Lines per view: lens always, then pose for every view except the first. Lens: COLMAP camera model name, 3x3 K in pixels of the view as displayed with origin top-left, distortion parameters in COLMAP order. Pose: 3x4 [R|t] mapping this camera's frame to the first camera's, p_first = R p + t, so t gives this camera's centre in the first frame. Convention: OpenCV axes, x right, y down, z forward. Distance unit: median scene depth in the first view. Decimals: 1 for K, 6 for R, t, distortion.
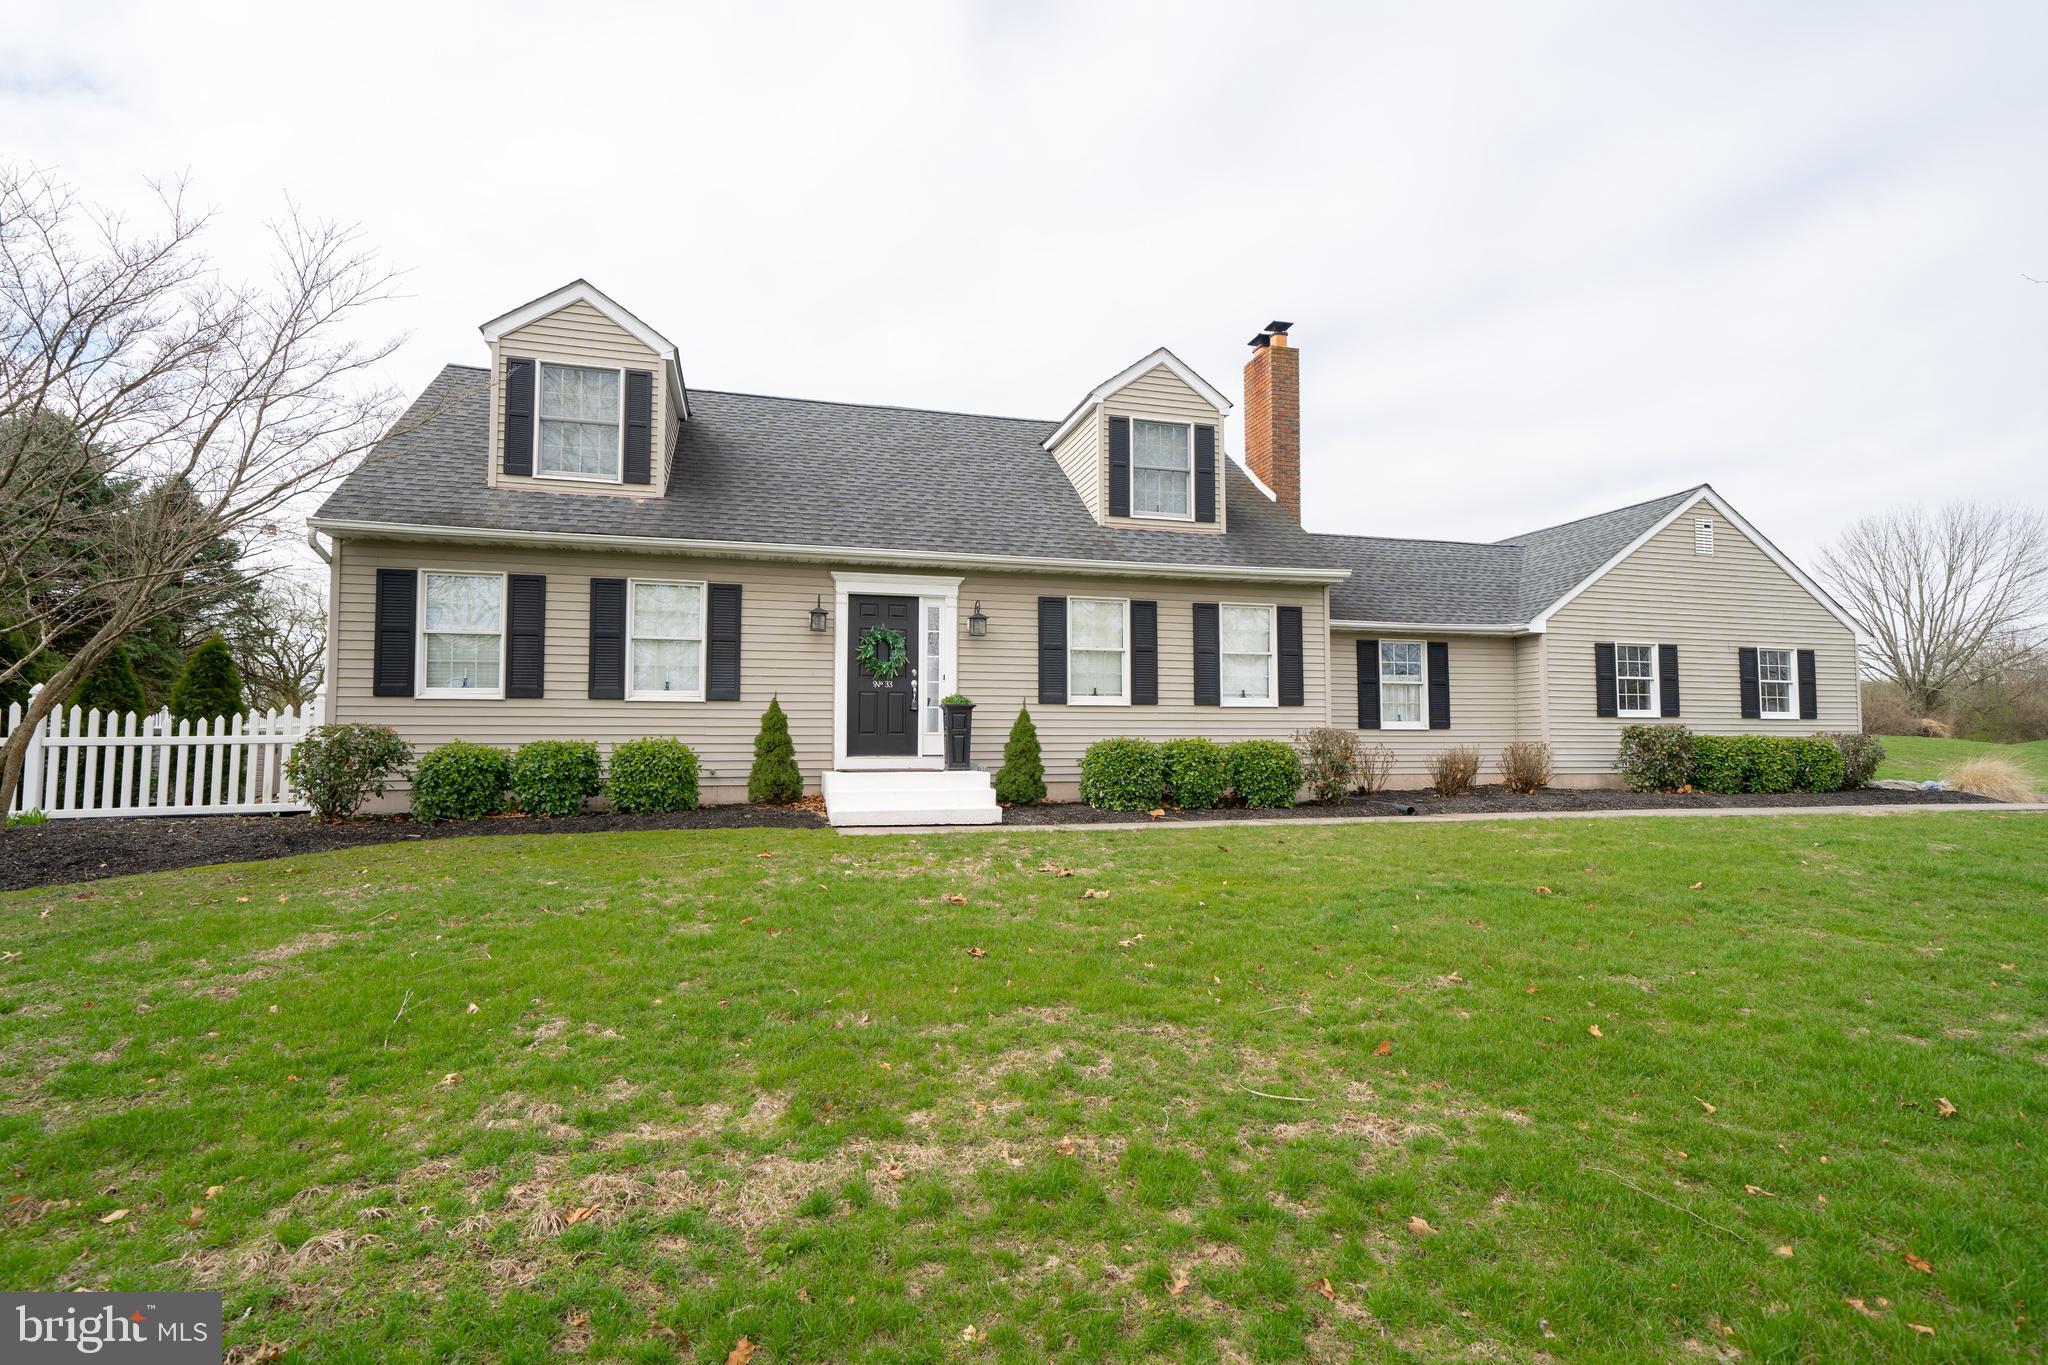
lens RADIAL K [[1029.8, 0, 1024.0], [0, 1029.8, 682.5], [0, 0, 1]] dist [0.001520, 0.000084]
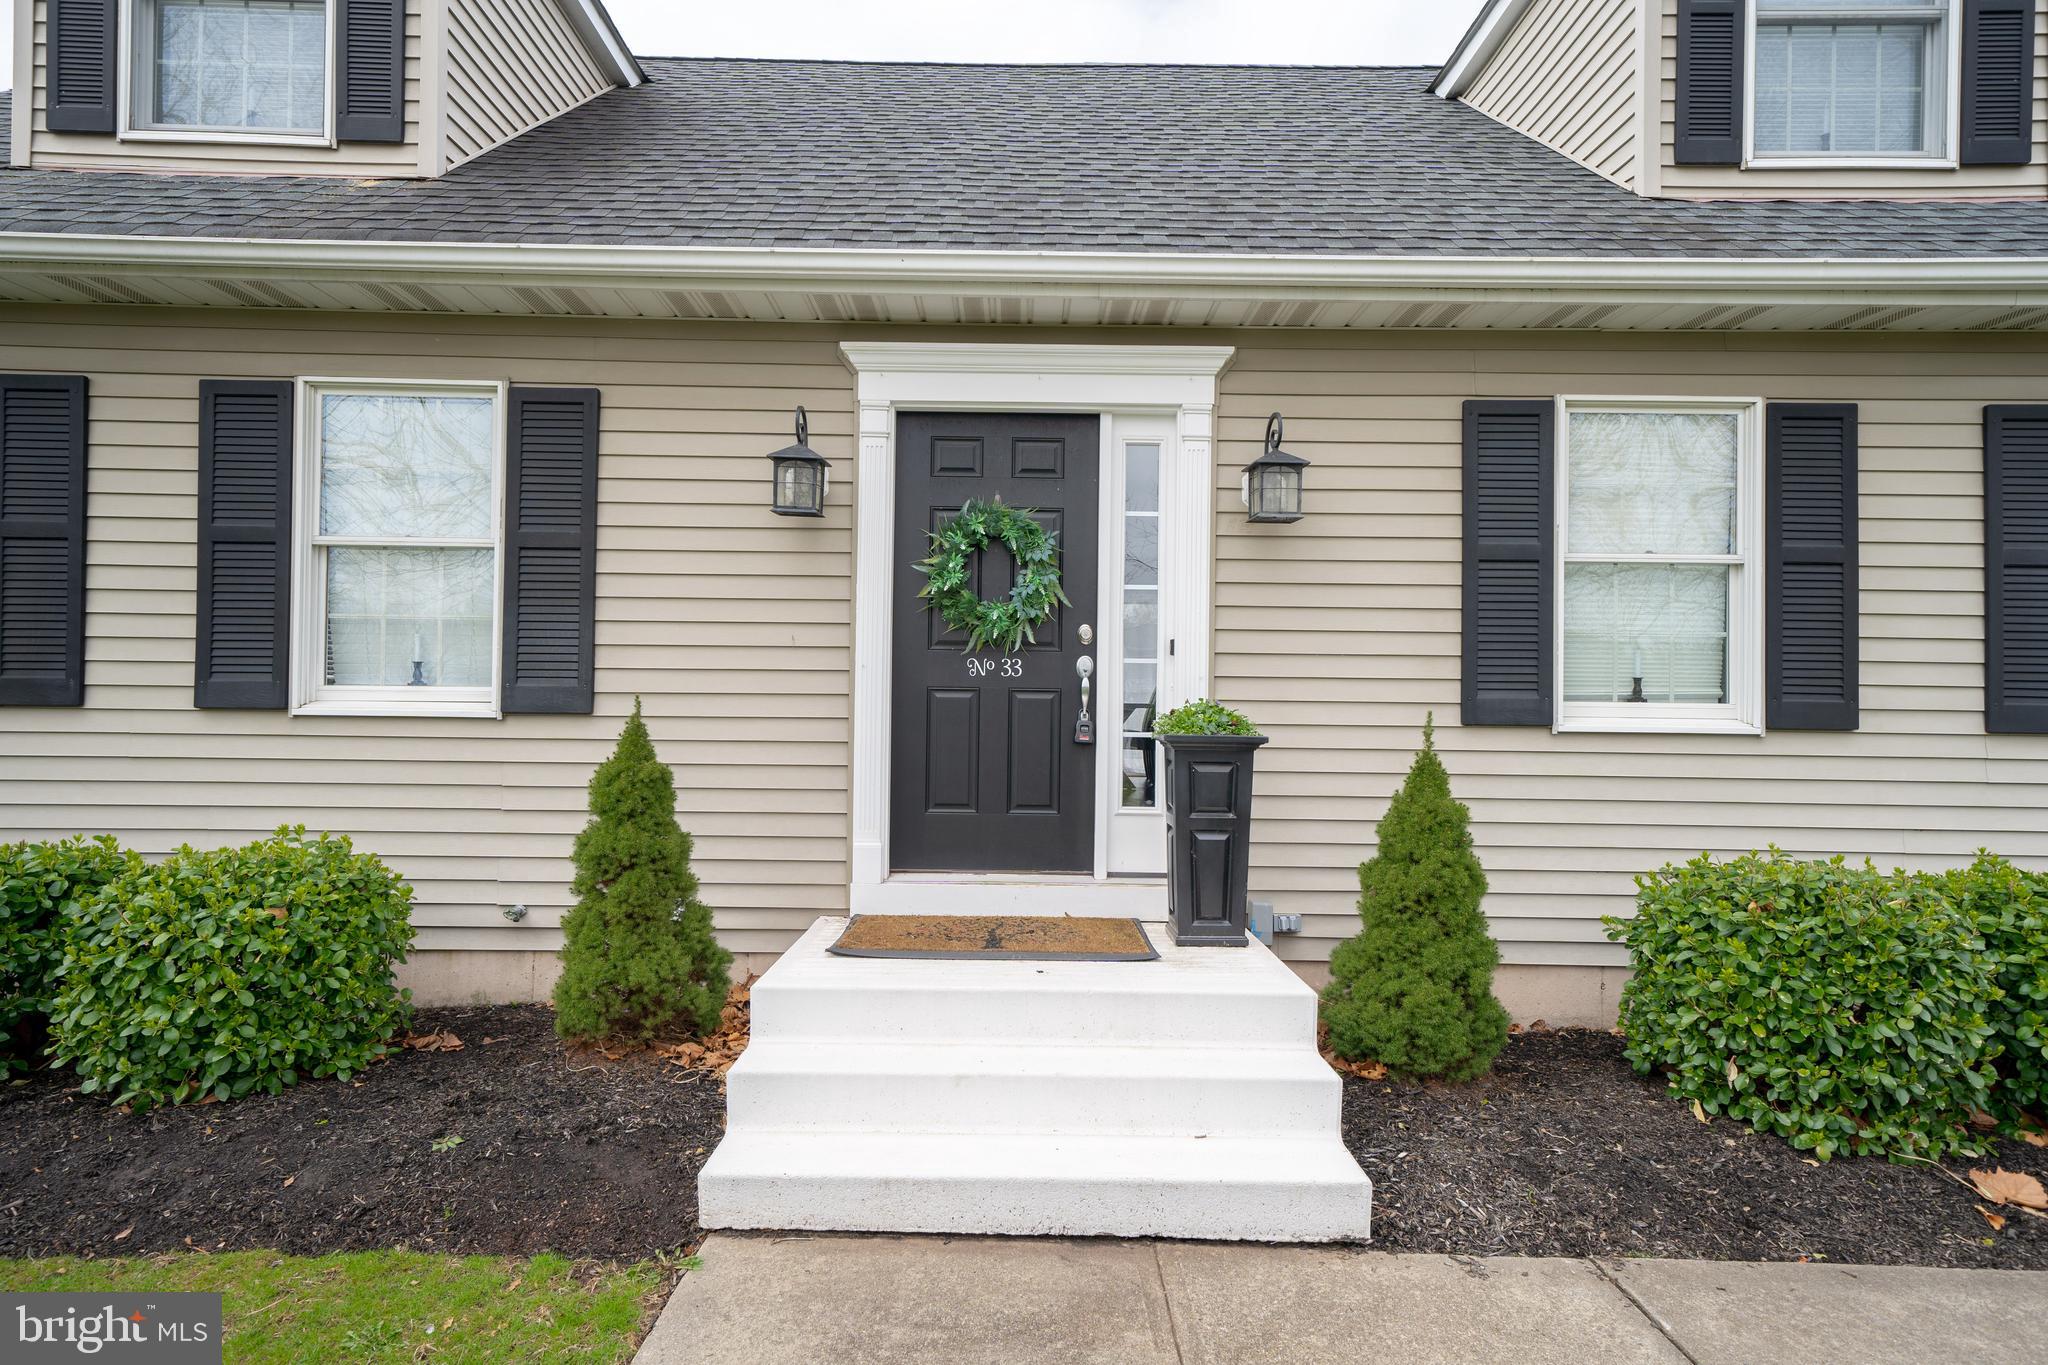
lens RADIAL K [[1157.0, 0, 1024.0], [0, 1157.0, 682.5], [0, 0, 1]] dist [0.006692, 0.001338]
pose [[0.966538, 0.007346, -0.256417, -0.026902], [0.002613, 0.999256, 0.038474, -0.008254], [0.256509, -0.037857, 0.965800, 0.617690]]
